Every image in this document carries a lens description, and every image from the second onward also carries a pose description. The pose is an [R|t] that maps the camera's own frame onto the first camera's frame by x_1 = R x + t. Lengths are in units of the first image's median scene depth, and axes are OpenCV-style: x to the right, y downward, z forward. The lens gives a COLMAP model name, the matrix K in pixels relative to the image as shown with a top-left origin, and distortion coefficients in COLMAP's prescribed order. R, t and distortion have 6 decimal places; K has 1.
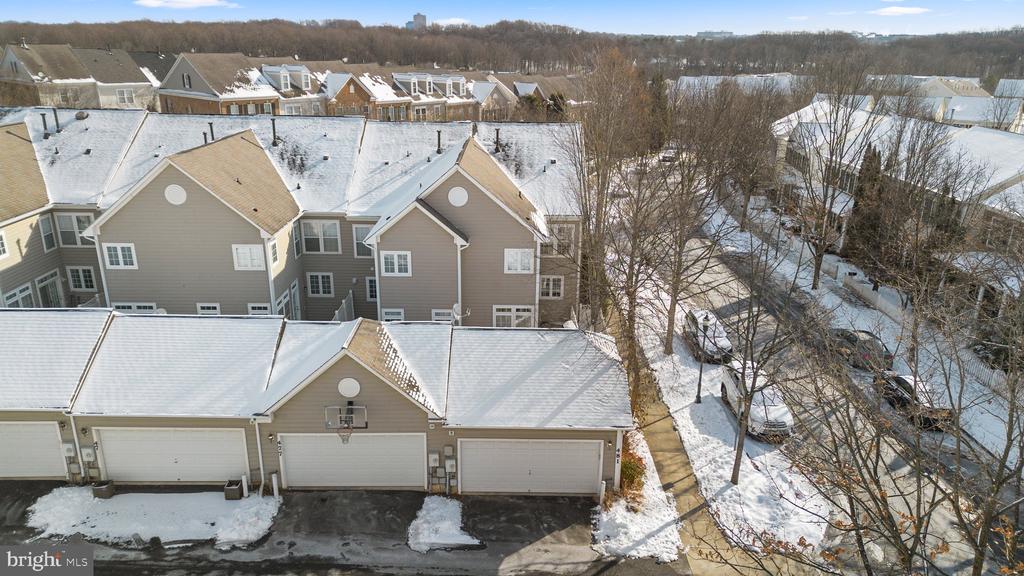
lens RADIAL K [[718.4, 0, 512.0], [0, 718.4, 288.0], [0, 0, 1]] dist [0.003133, -0.000847]
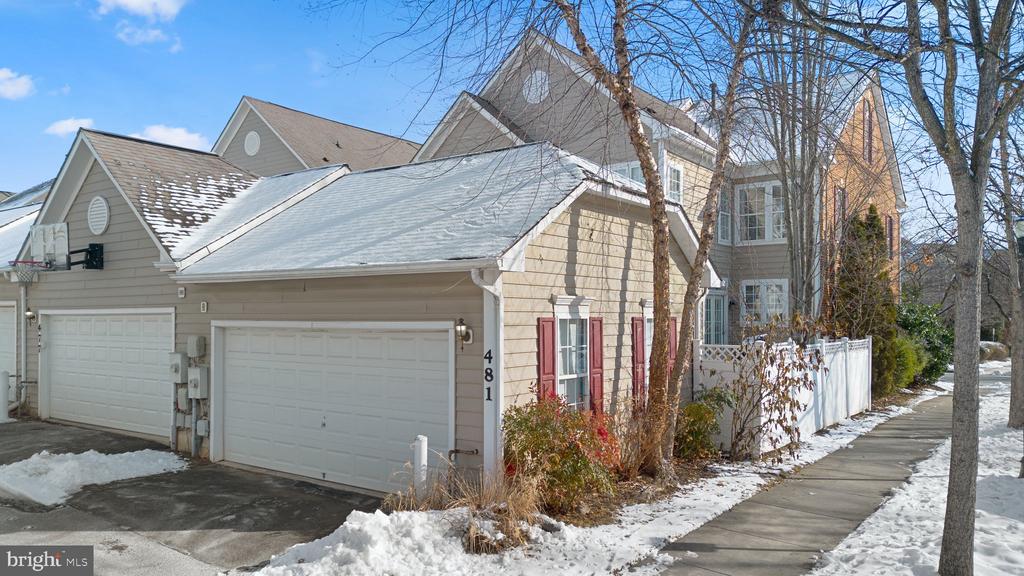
lens RADIAL K [[718.4, 0, 512.0], [0, 718.4, 288.0], [0, 0, 1]] dist [0.003133, -0.000847]
pose [[0.810204, -0.040123, -0.584773, 0.360379], [-0.173004, 0.936839, -0.303976, 0.301446], [0.560035, 0.347451, 0.752090, 0.758295]]
